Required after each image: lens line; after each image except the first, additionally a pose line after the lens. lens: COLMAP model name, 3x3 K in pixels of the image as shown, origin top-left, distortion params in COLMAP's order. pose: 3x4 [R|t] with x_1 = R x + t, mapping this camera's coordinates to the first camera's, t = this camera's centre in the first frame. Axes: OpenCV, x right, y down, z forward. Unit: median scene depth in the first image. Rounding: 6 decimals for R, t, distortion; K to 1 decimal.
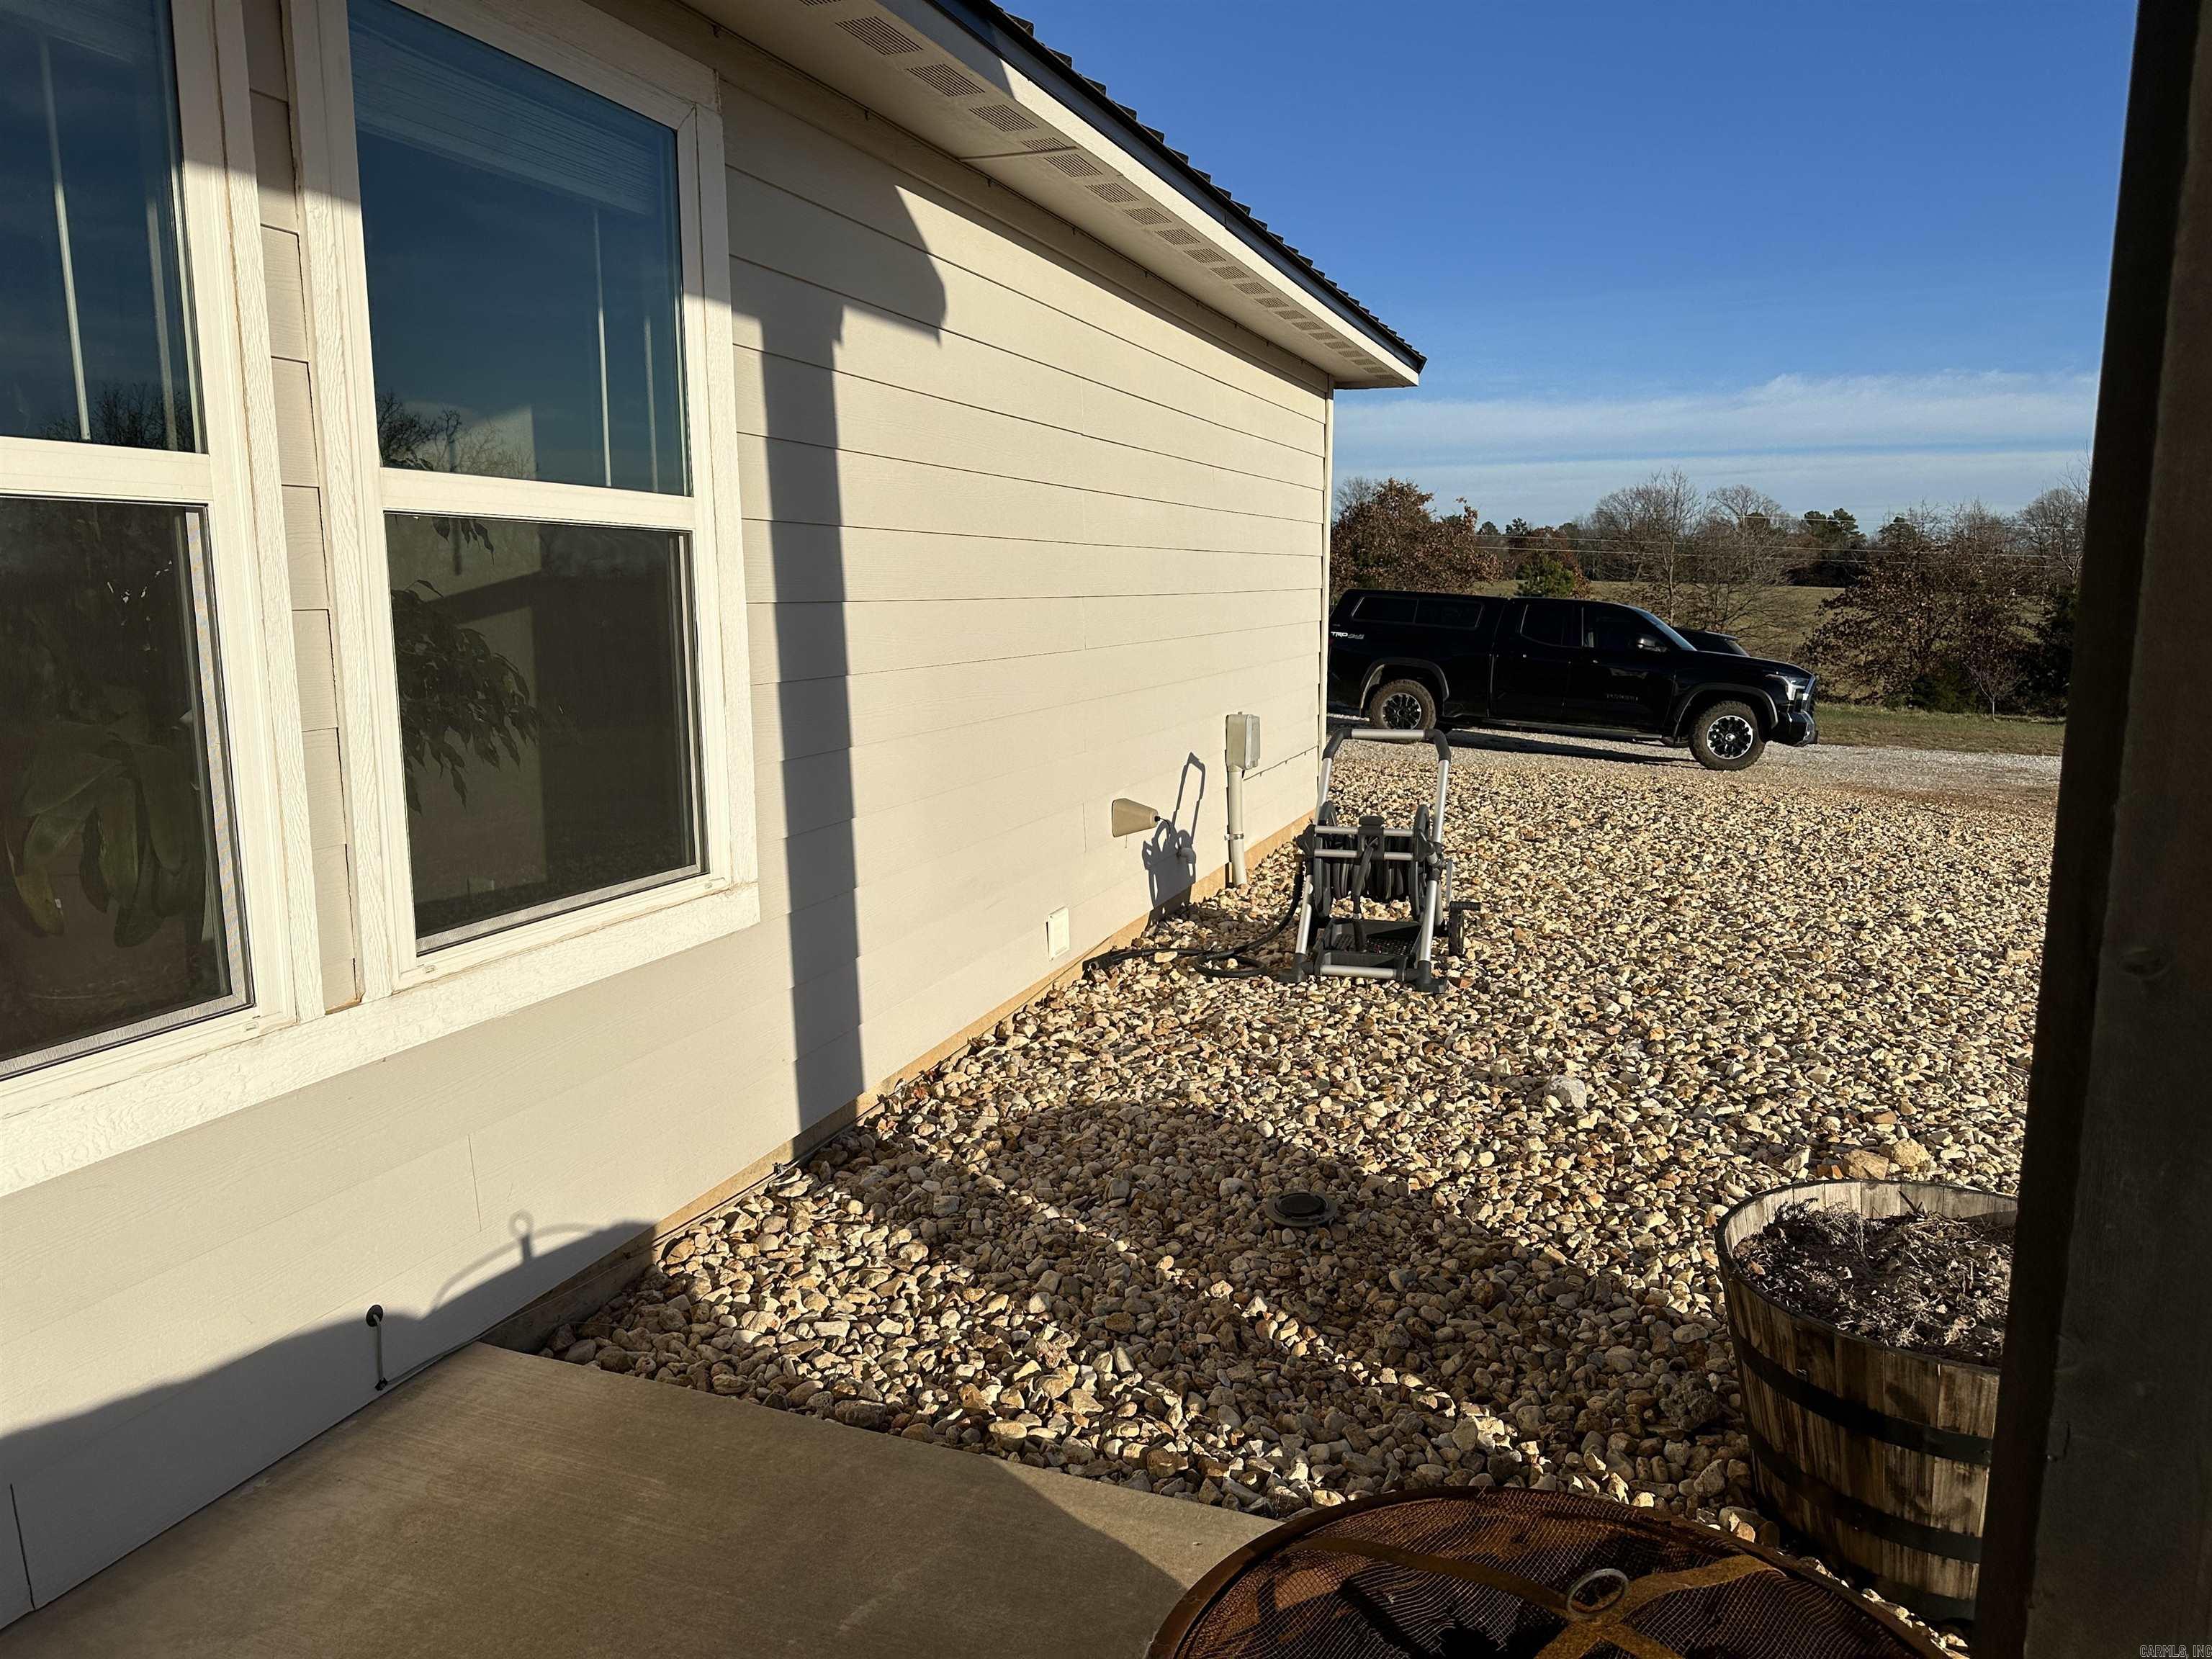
lens RADIAL K [[1574.8, 0, 1106.0], [0, 1574.8, 829.5], [0, 0, 1]] dist [0.093588, -0.083580]
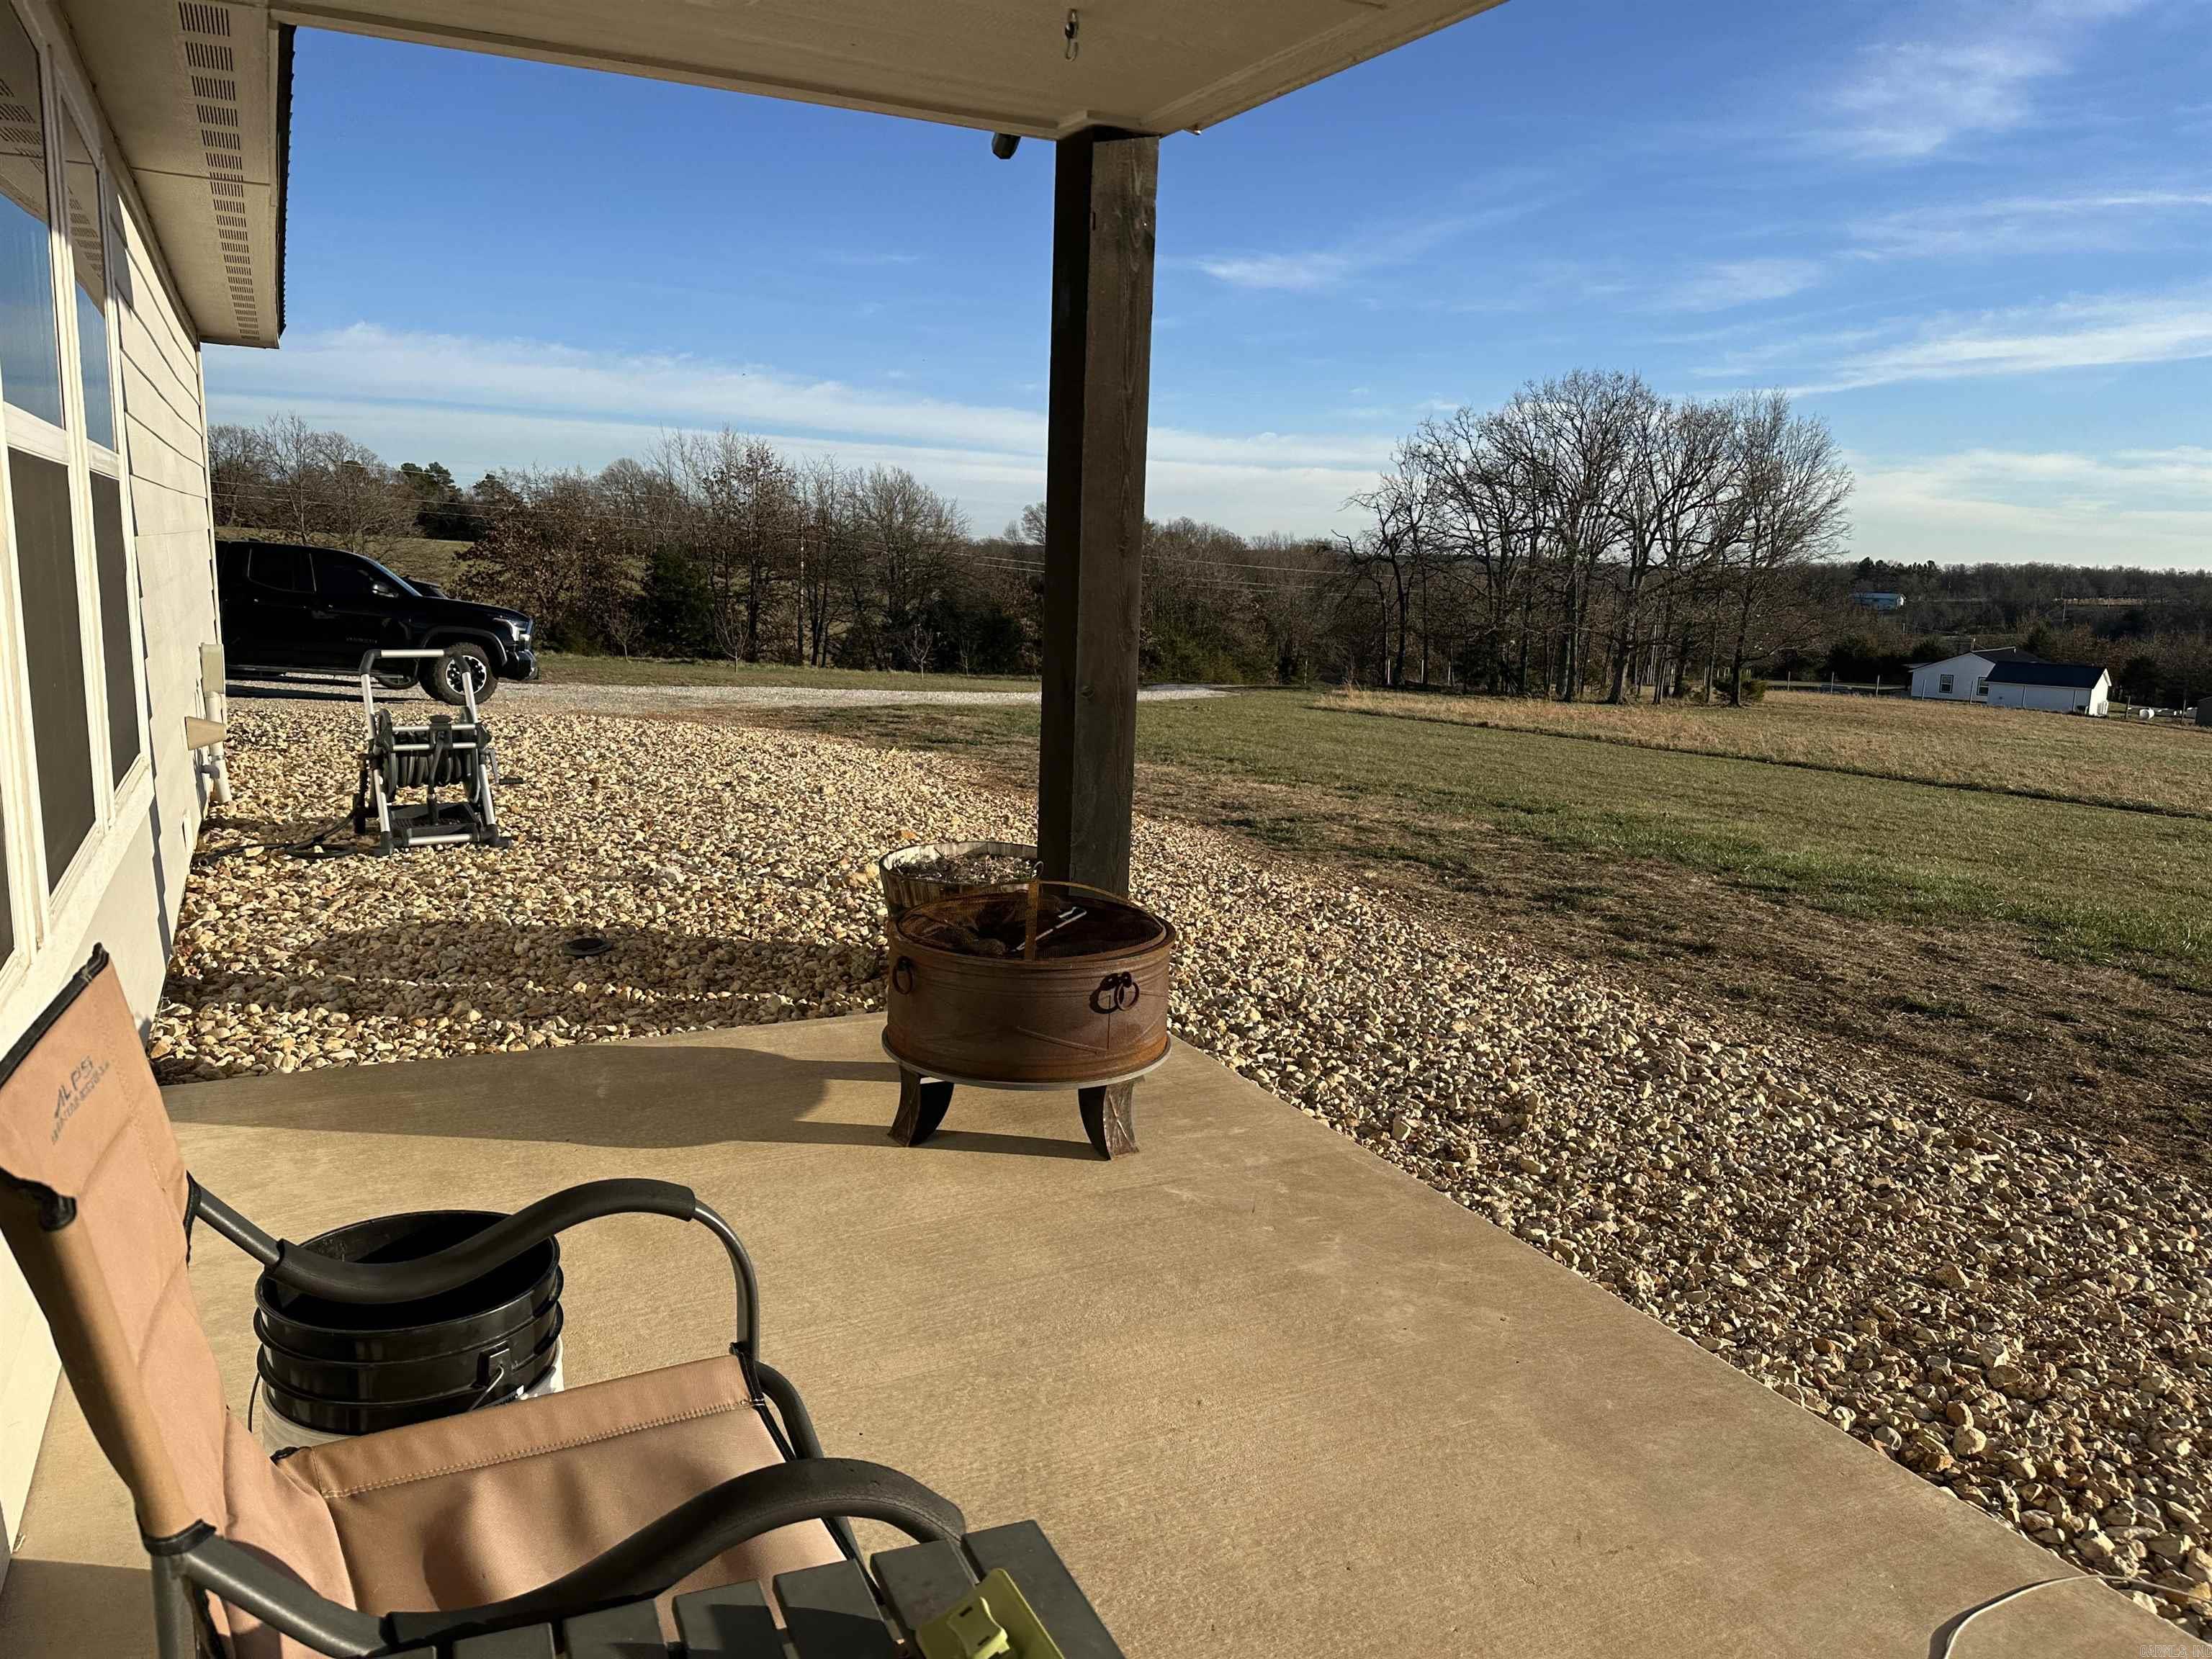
lens RADIAL K [[1574.8, 0, 1106.0], [0, 1574.8, 829.5], [0, 0, 1]] dist [0.093588, -0.083580]
pose [[0.684101, -0.114609, 0.720327, -0.113277], [0.093430, 0.993211, 0.069295, 0.012368], [-0.723379, 0.019896, 0.690165, -0.076759]]
